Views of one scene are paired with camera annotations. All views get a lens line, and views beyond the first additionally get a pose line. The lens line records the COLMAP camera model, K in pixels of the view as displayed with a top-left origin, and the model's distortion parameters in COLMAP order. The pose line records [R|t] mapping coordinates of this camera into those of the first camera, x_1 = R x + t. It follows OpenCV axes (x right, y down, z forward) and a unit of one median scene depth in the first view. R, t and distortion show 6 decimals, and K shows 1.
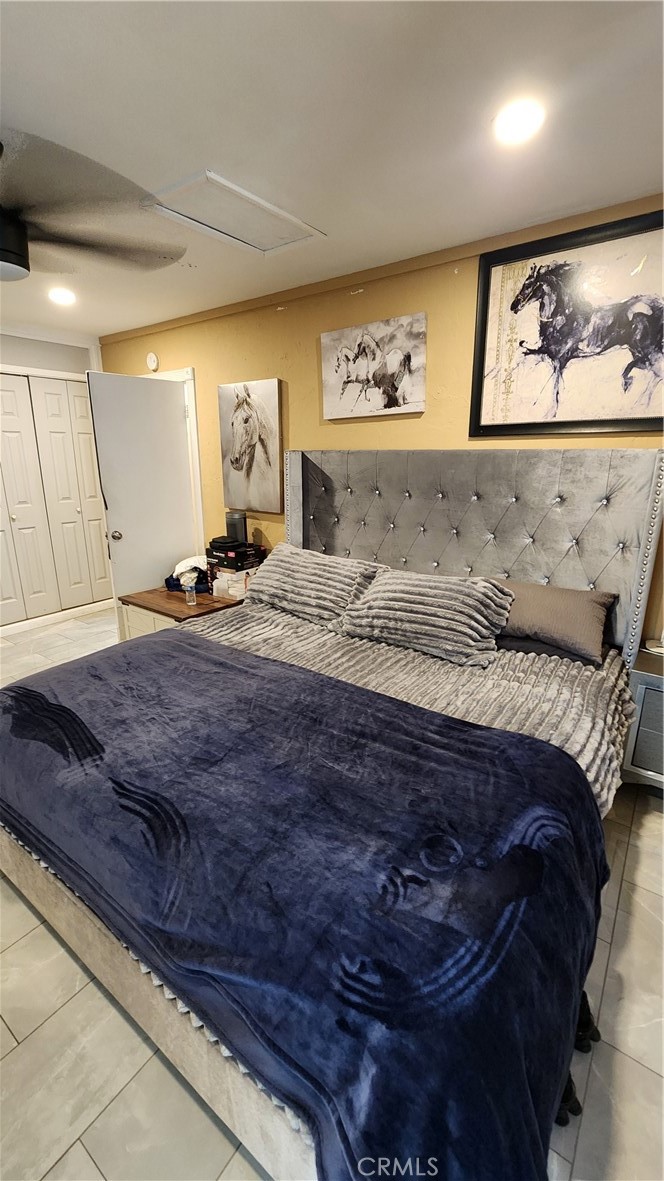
lens RADIAL K [[493.5, 0, 332.0], [0, 493.5, 590.5], [0, 0, 1]] dist [-0.001460, -0.000084]
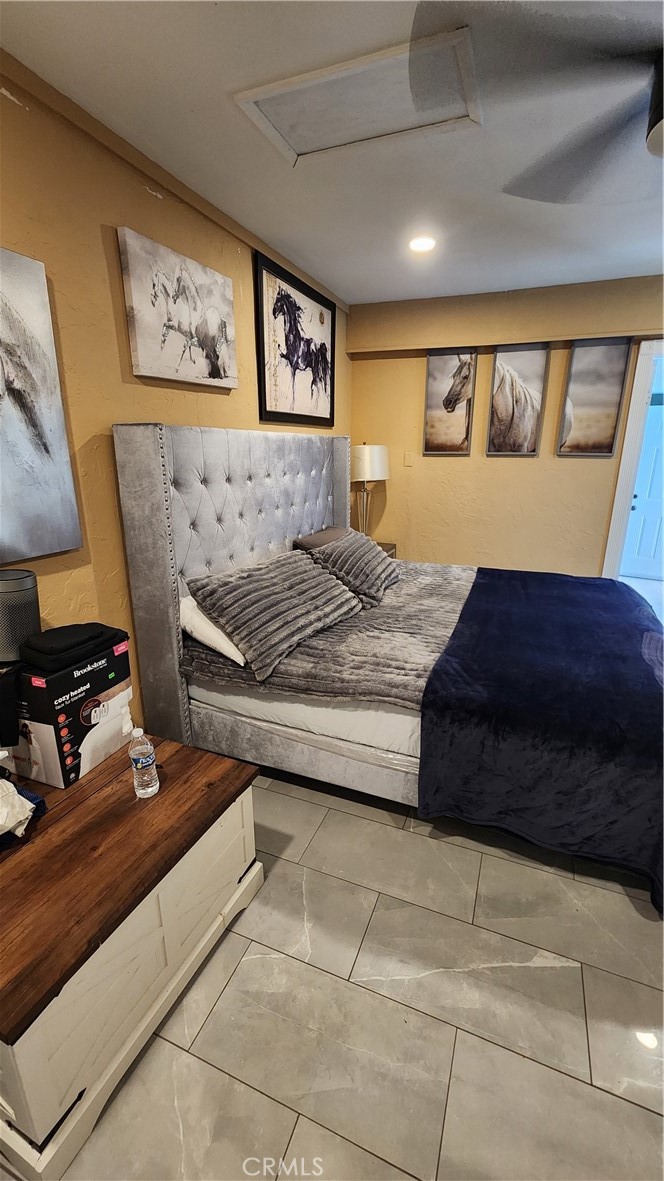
lens RADIAL K [[493.5, 0, 332.0], [0, 493.5, 590.5], [0, 0, 1]] dist [-0.001460, -0.000084]
pose [[-0.245817, -0.272045, 0.930358, -0.798938], [0.250799, 0.909274, 0.332146, -0.270909], [-0.936308, 0.314980, -0.155287, 1.054285]]
